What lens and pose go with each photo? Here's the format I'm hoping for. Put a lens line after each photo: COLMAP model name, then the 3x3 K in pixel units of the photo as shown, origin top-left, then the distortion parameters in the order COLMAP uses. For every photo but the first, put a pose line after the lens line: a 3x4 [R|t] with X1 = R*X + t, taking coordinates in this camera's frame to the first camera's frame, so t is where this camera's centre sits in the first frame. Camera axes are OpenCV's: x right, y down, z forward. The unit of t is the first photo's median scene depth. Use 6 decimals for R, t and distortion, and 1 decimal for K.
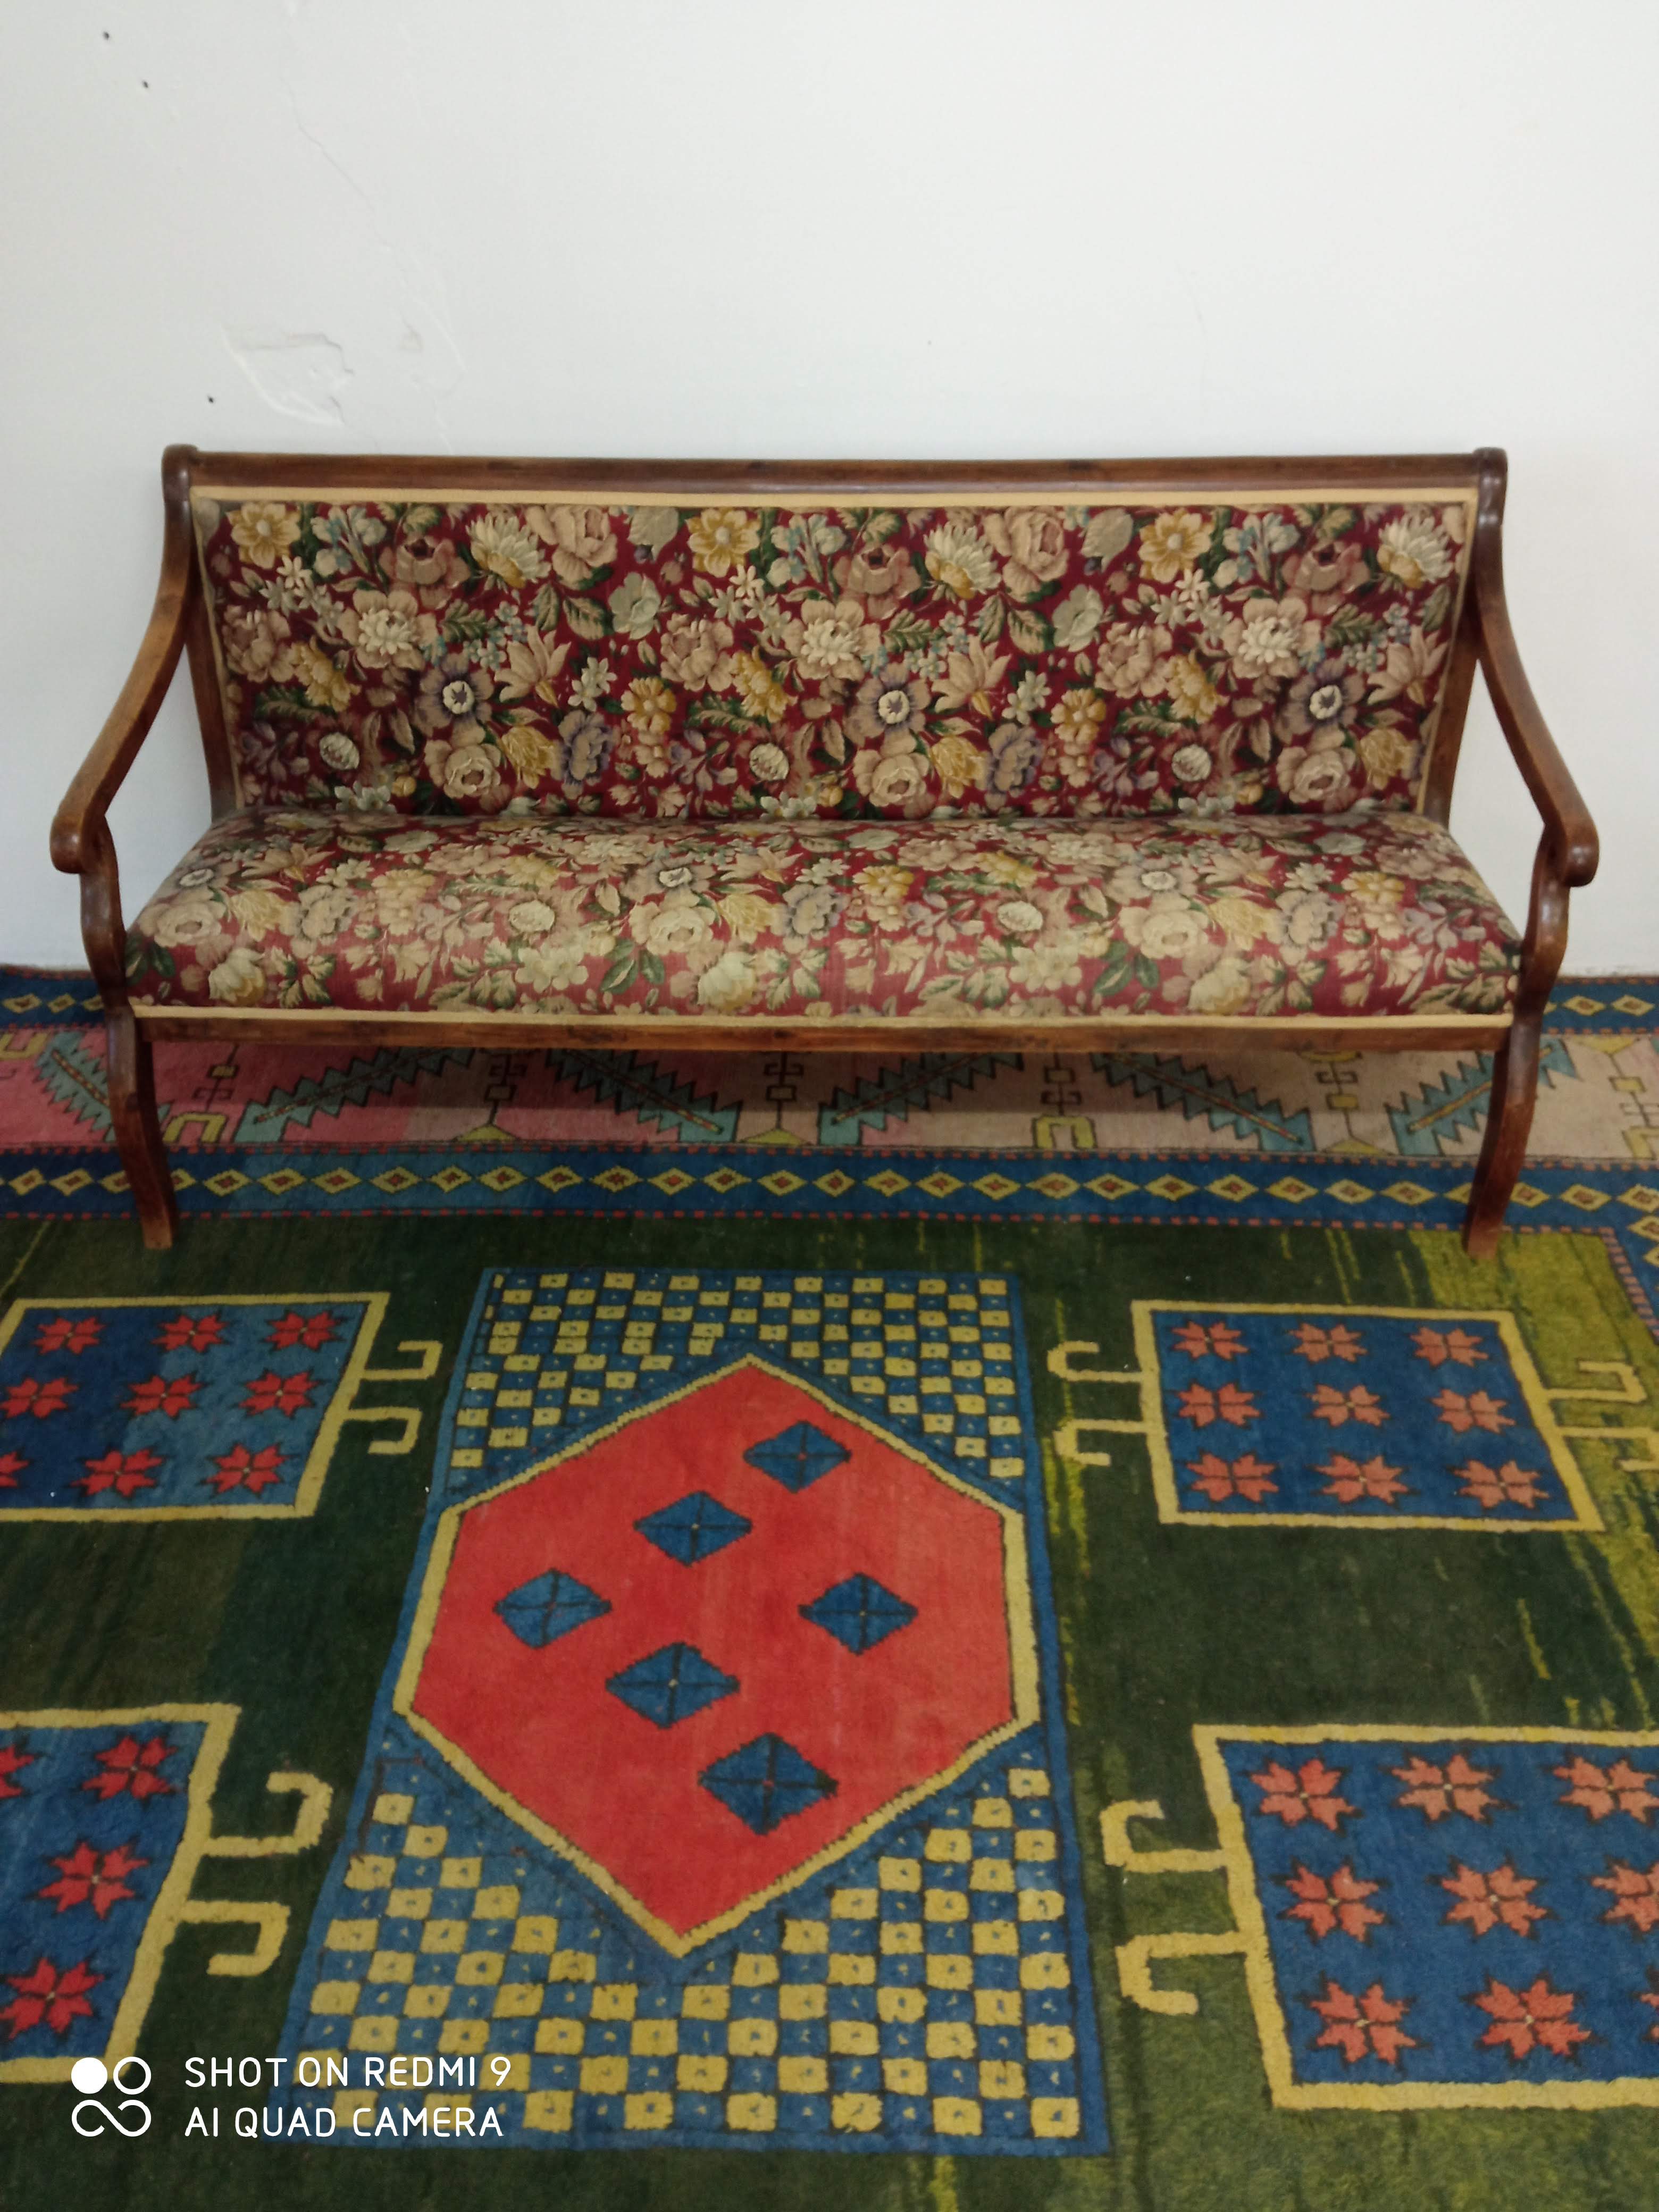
lens RADIAL K [[1807.4, 0, 829.5], [0, 1807.4, 1106.0], [0, 0, 1]] dist [0.123315, -0.242181]
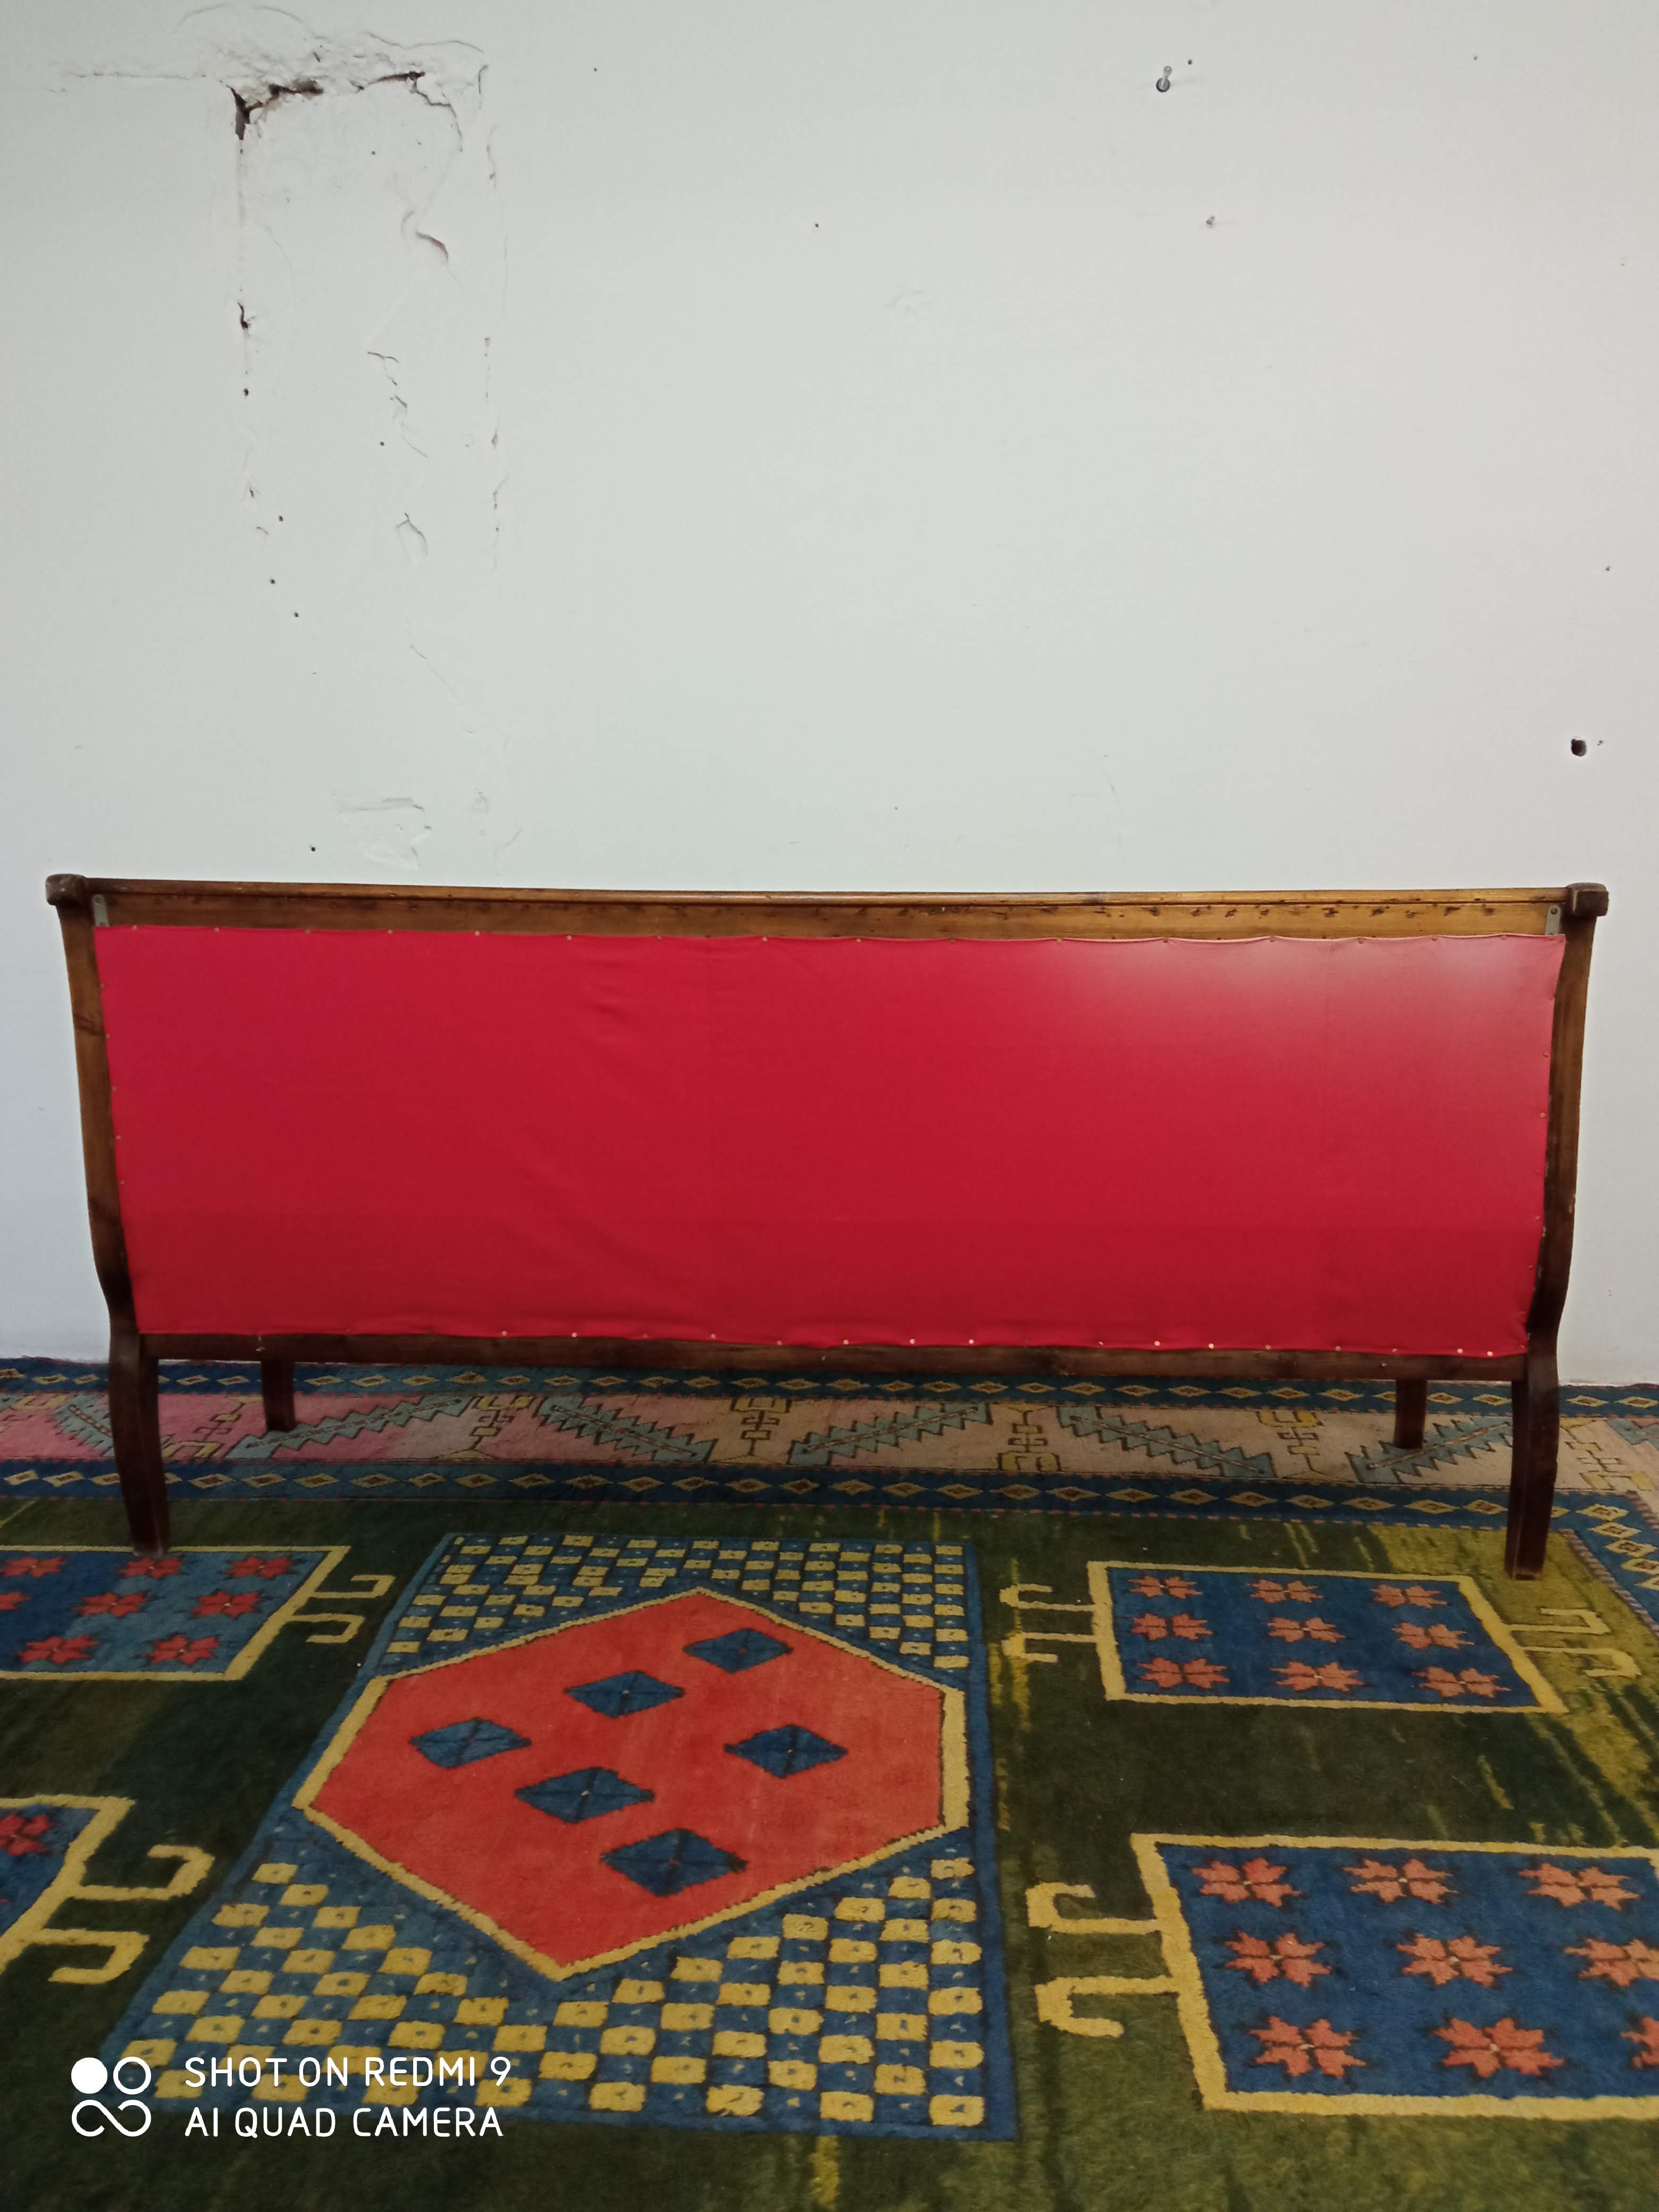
lens RADIAL K [[1793.1, 0, 828.4], [0, 1793.1, 1094.4], [0, 0, 1]] dist [0.100390, -0.182033]
pose [[0.999455, 0.007007, -0.032244, 0.054180], [-0.020467, 0.898141, -0.439231, 0.314185], [0.025882, 0.439652, 0.897795, -0.006070]]
